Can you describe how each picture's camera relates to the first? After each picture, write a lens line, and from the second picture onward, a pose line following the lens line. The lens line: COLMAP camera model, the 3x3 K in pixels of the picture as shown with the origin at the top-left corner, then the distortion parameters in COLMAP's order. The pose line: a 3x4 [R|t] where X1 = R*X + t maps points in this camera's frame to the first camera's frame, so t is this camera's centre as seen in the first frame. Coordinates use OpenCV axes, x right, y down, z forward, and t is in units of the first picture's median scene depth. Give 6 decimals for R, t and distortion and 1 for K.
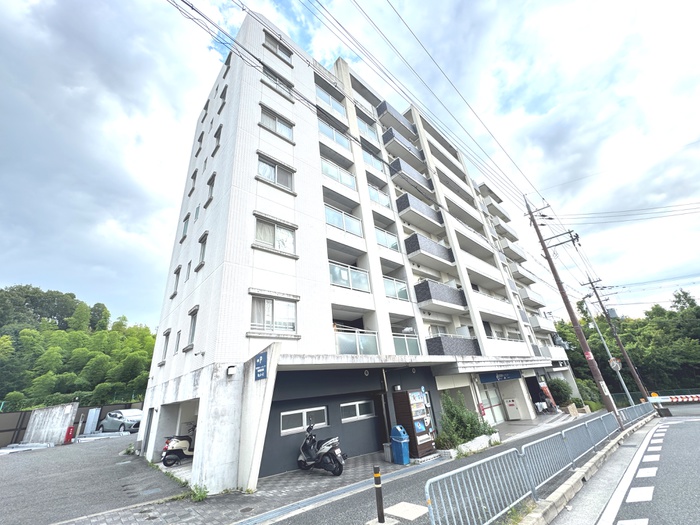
lens RADIAL K [[278.2, 0, 350.0], [0, 278.2, 262.5], [0, 0, 1]] dist [-0.000544, 0.000028]
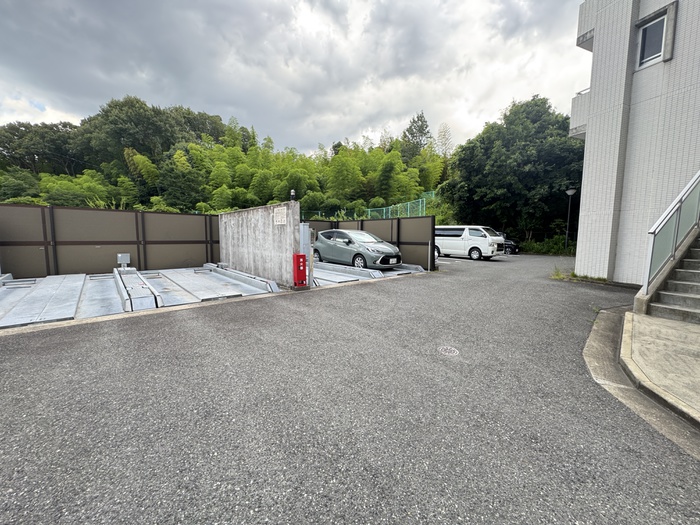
lens RADIAL K [[278.2, 0, 350.0], [0, 278.2, 262.5], [0, 0, 1]] dist [-0.000544, 0.000028]
pose [[0.929585, 0.141659, -0.340300, -0.322747], [0.055436, 0.858978, 0.509003, 0.160836], [0.364415, -0.492026, 0.790640, 0.282665]]
